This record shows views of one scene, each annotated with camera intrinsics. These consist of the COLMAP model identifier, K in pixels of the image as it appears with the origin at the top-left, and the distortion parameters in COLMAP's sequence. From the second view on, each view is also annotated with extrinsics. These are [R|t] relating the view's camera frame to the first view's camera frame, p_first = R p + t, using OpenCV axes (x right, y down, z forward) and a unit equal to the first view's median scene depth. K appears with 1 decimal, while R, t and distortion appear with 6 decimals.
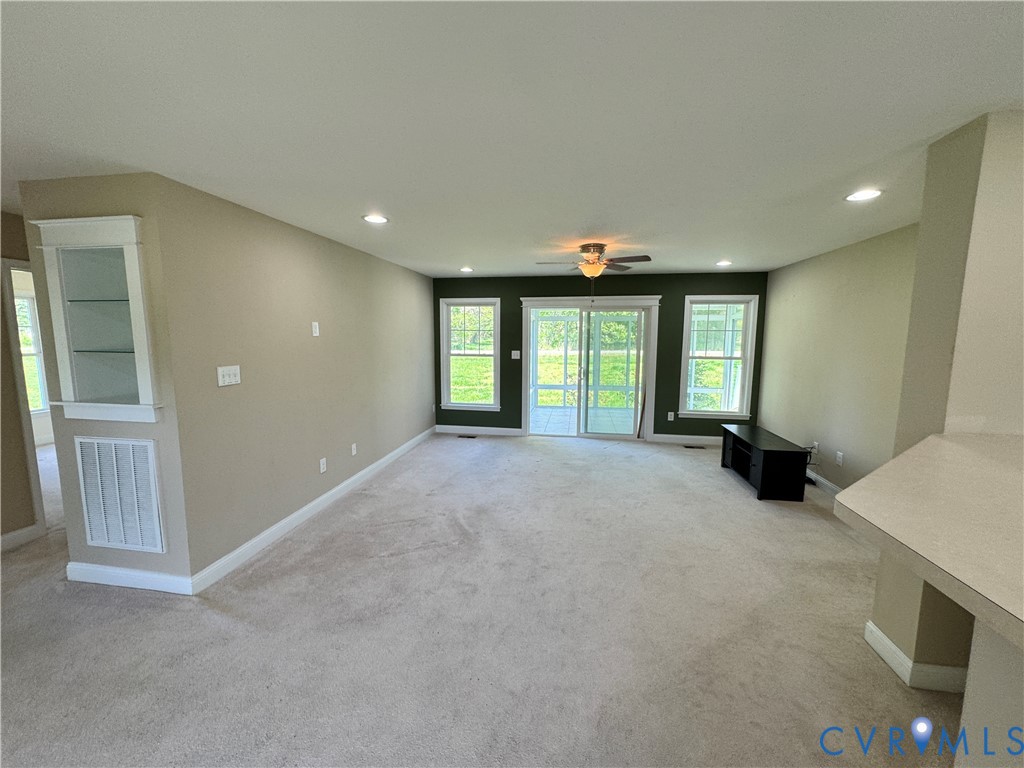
lens RADIAL K [[407.3, 0, 512.0], [0, 407.3, 384.0], [0, 0, 1]] dist [0.000150, 0.000175]
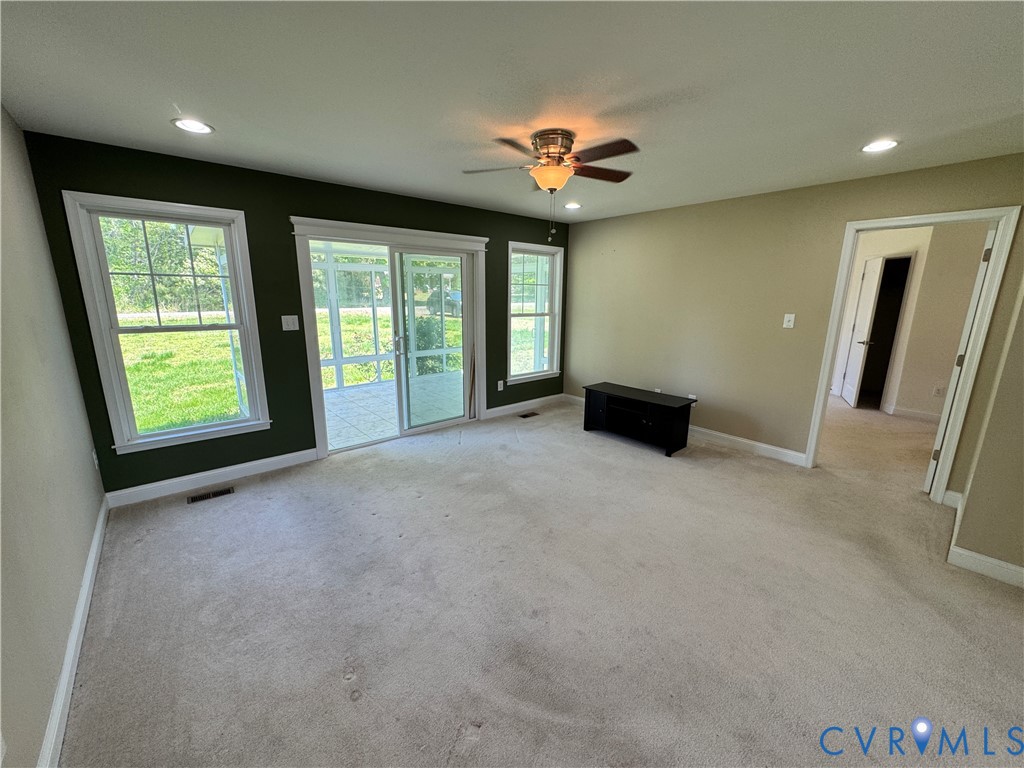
lens RADIAL K [[407.3, 0, 512.0], [0, 407.3, 384.0], [0, 0, 1]] dist [0.000150, 0.000175]
pose [[0.647692, -0.164370, 0.743961, -0.236647], [0.088111, 0.986060, 0.141149, -0.043909], [-0.756791, -0.025870, 0.653145, 0.431203]]
